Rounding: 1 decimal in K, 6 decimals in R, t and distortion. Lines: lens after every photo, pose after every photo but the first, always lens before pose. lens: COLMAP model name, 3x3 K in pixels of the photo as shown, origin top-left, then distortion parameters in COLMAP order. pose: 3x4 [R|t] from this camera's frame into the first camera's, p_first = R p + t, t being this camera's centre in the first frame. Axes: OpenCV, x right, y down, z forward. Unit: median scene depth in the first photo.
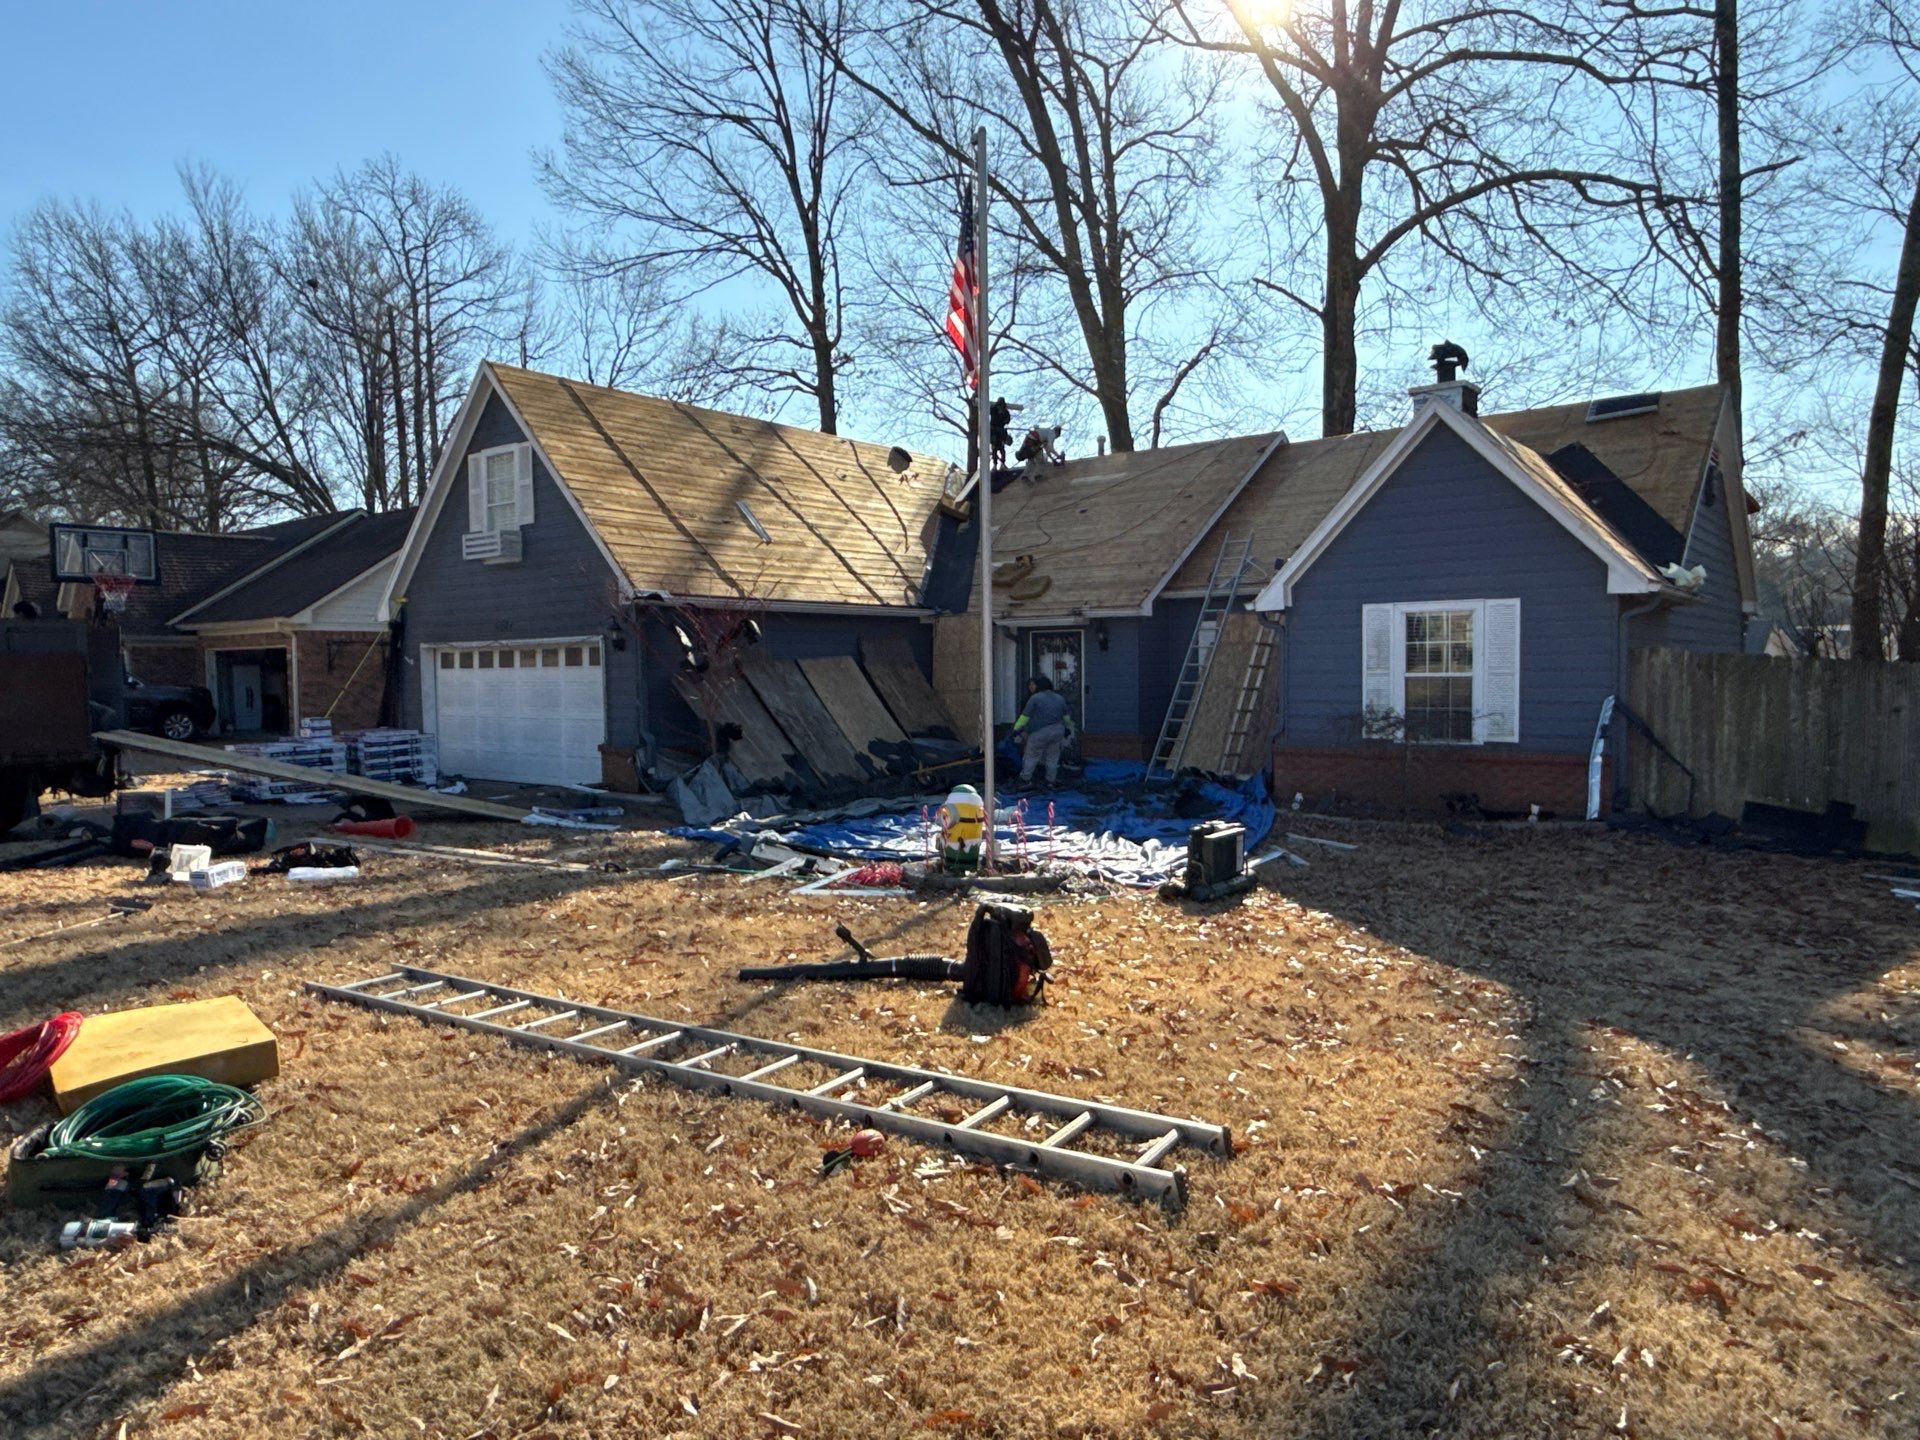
lens RADIAL K [[1206.5, 0, 960.0], [0, 1206.5, 720.0], [0, 0, 1]] dist [0.002781, 0.003241]
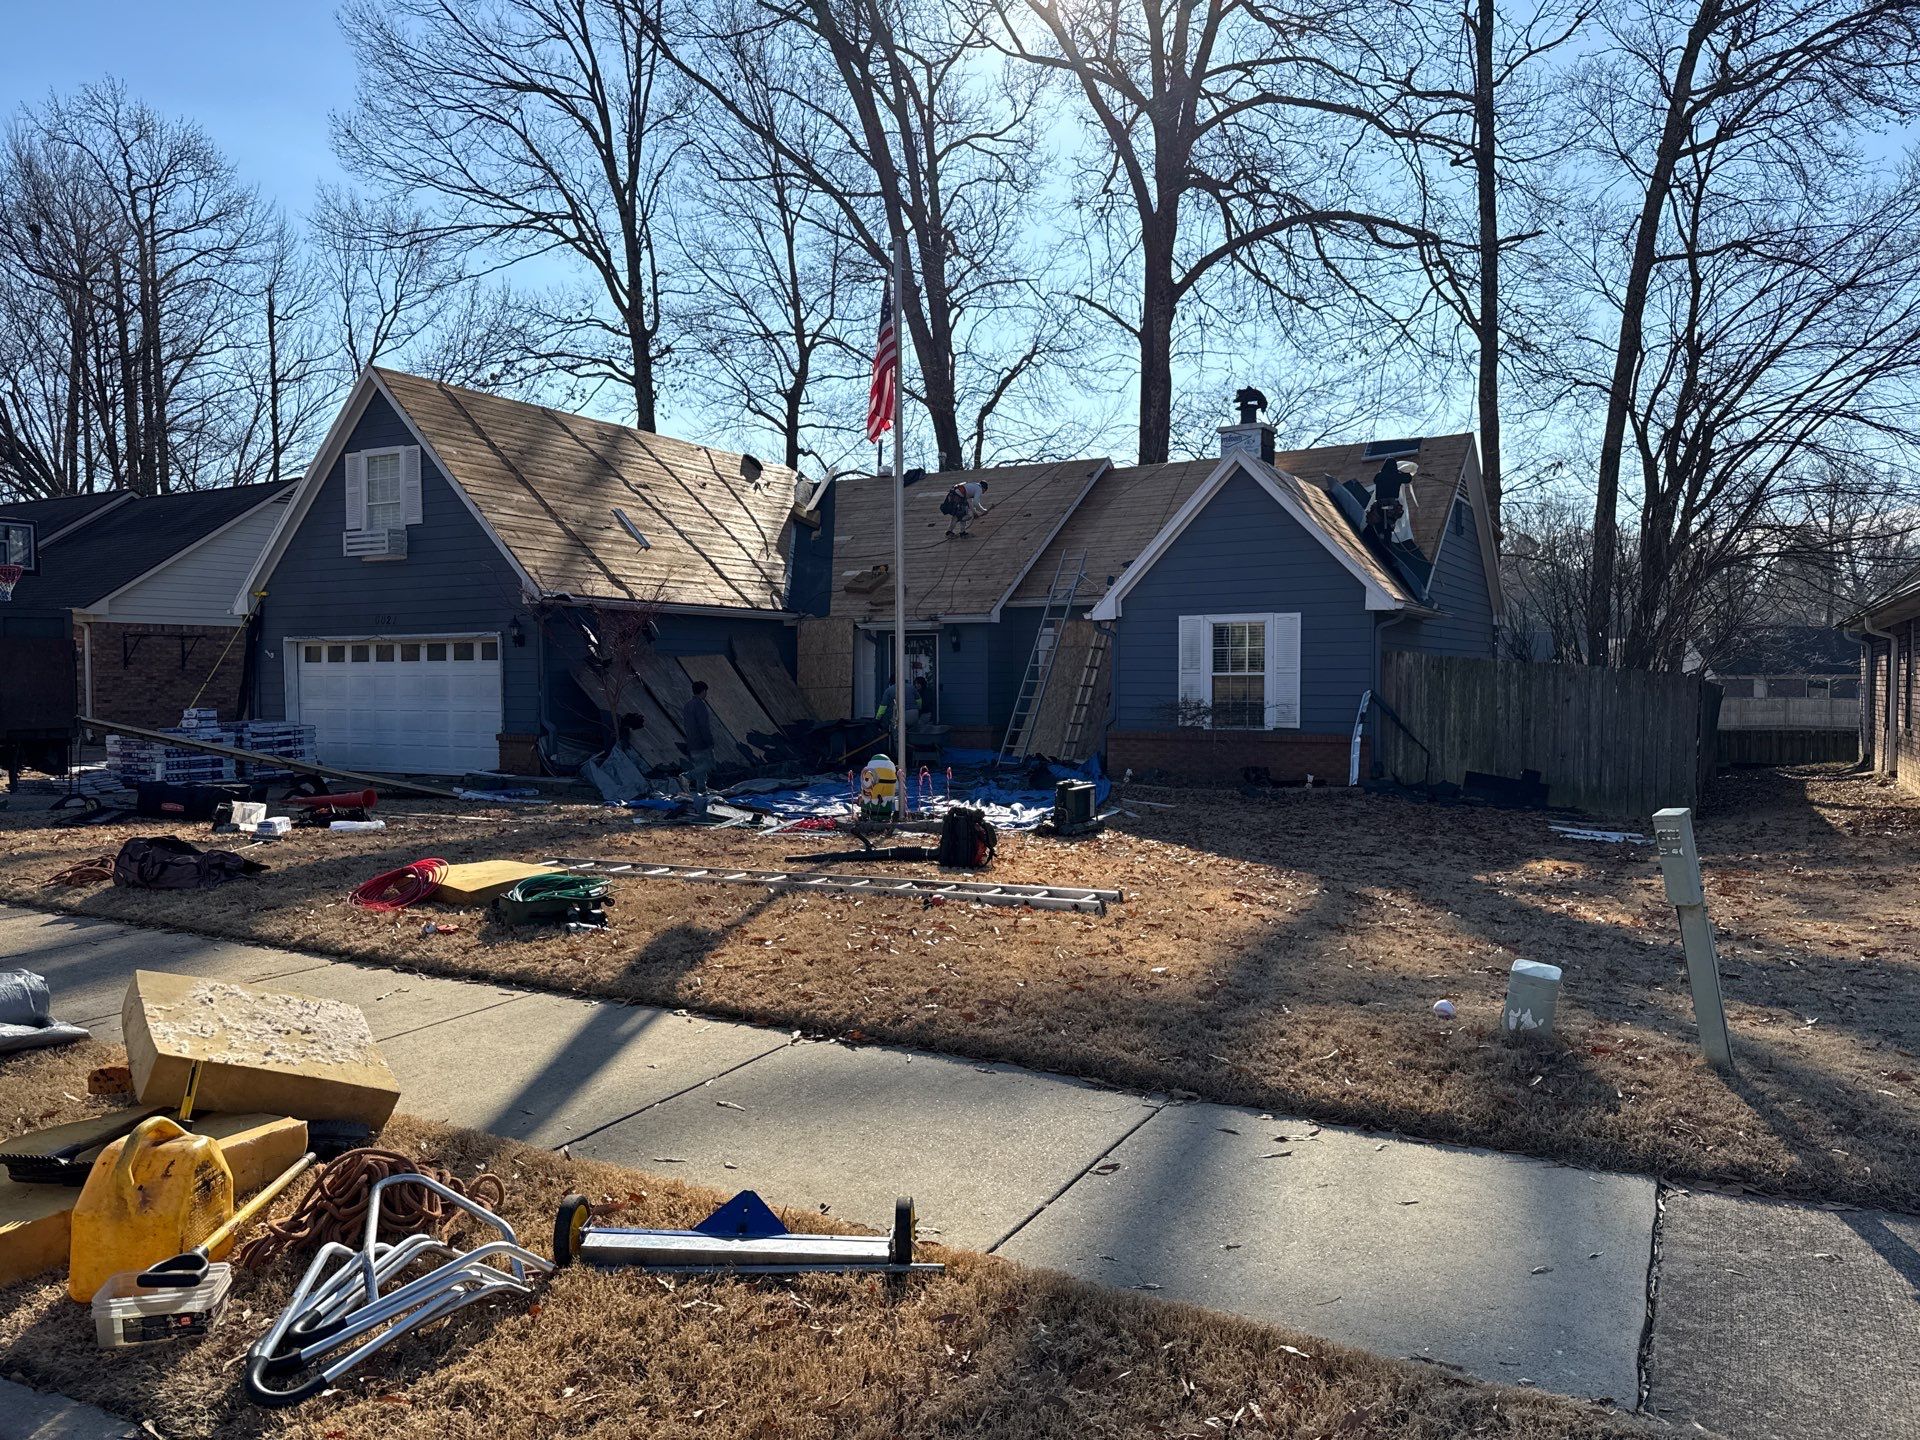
lens RADIAL K [[1332.3, 0, 960.0], [0, 1332.3, 720.0], [0, 0, 1]] dist [0.107939, -0.134043]
pose [[0.986595, 0.002433, 0.163172, -0.059633], [-0.000906, 0.999955, -0.009434, 0.012885], [-0.163187, 0.009160, 0.986553, -0.167864]]
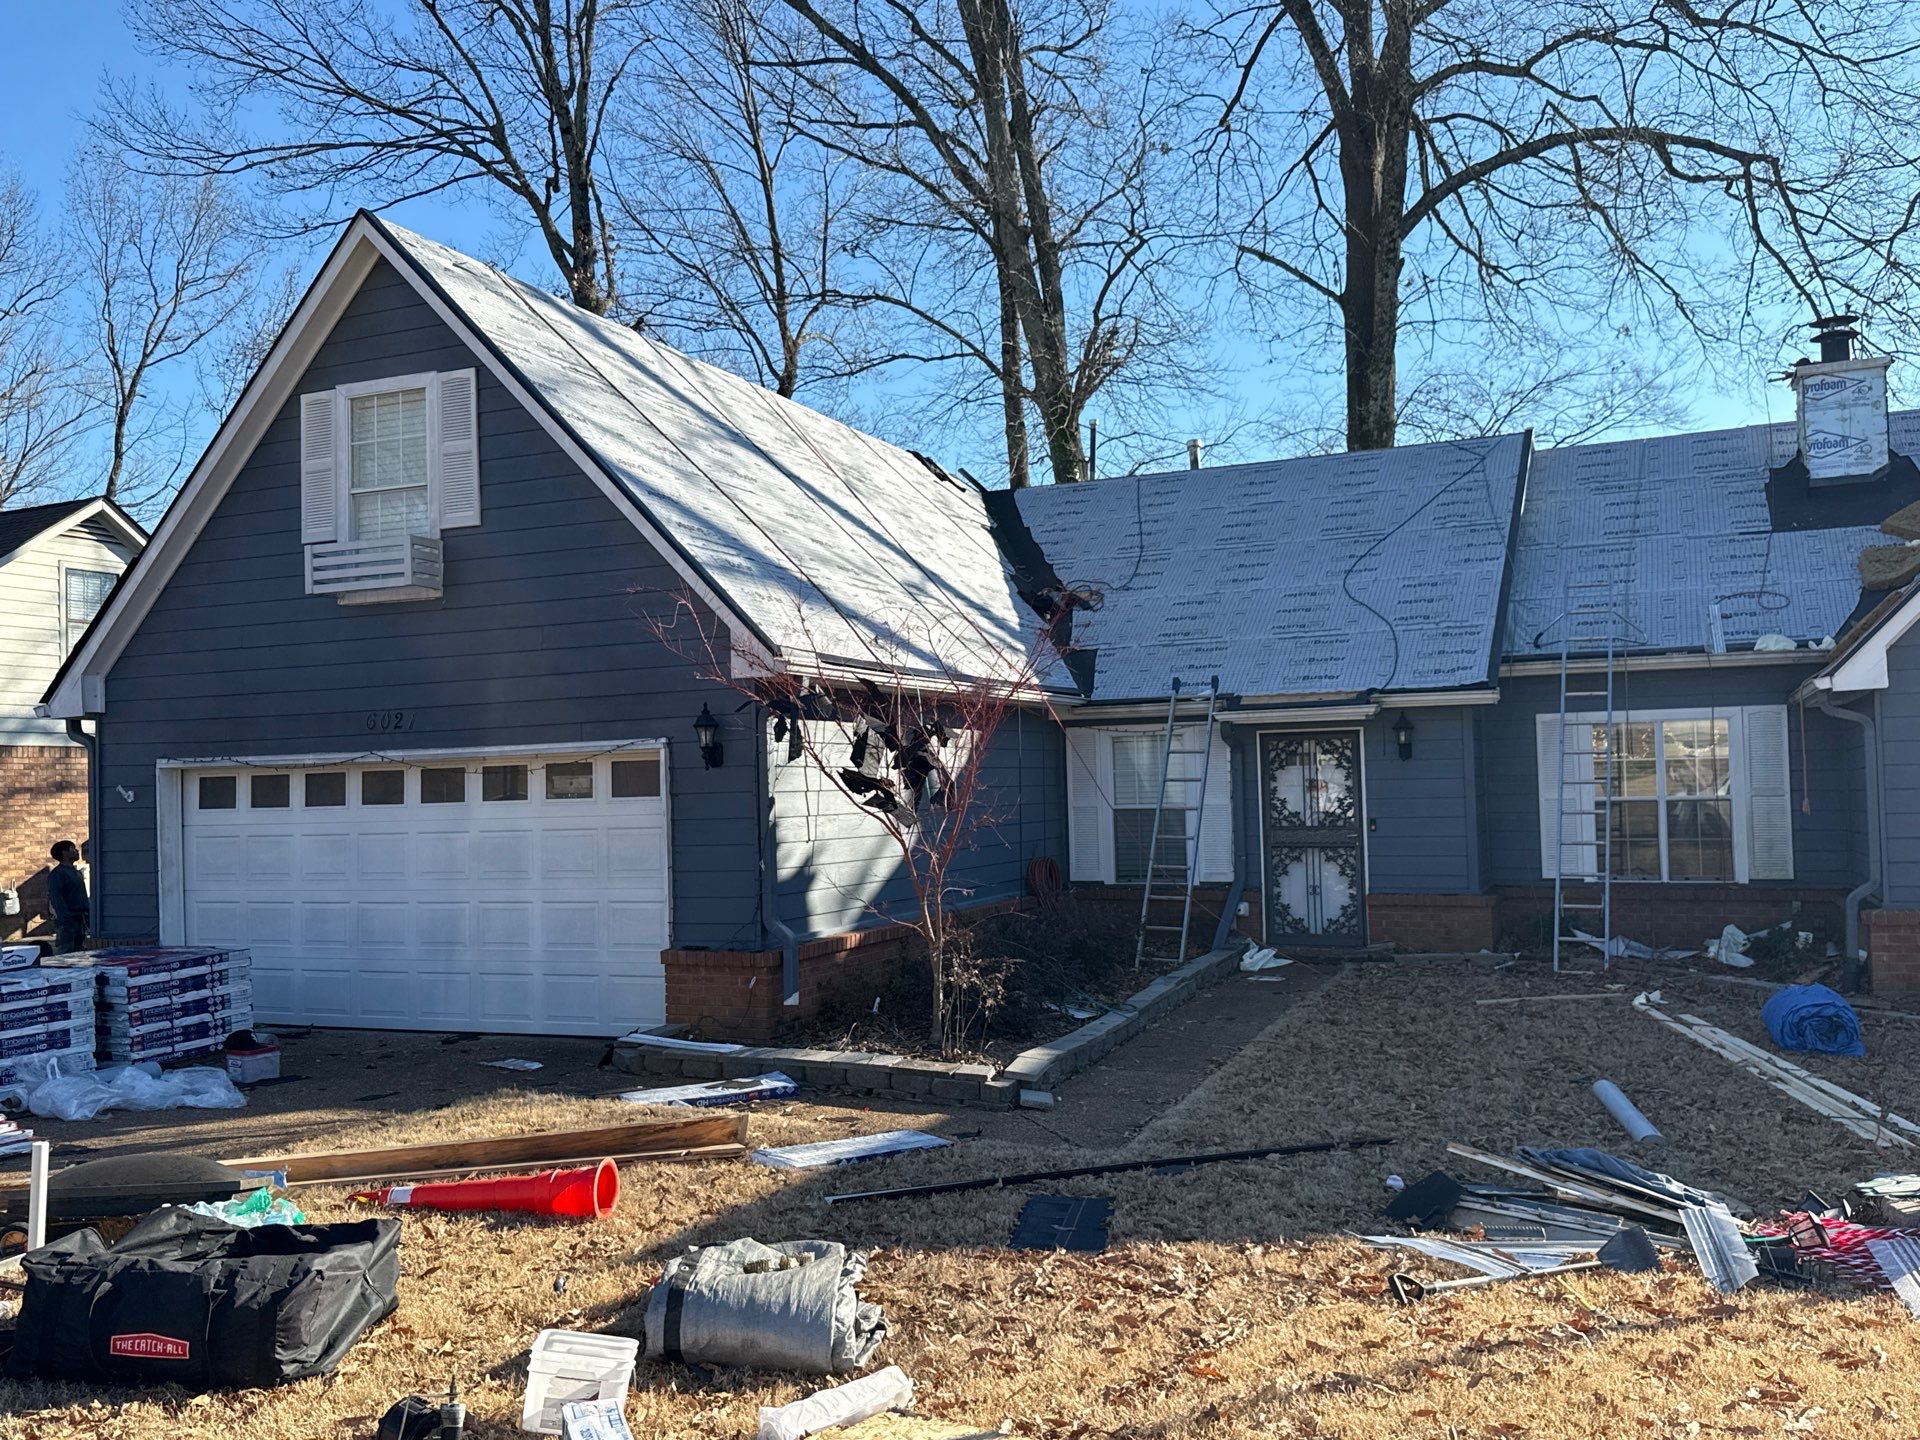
lens RADIAL K [[1580.1, 0, 962.6], [0, 1580.1, 740.9], [0, 0, 1]] dist [0.165272, -0.275528]
pose [[0.966564, -0.006068, 0.256354, -0.235158], [0.025104, 0.997157, -0.071050, -0.011416], [-0.255194, 0.075110, 0.963968, 0.204437]]
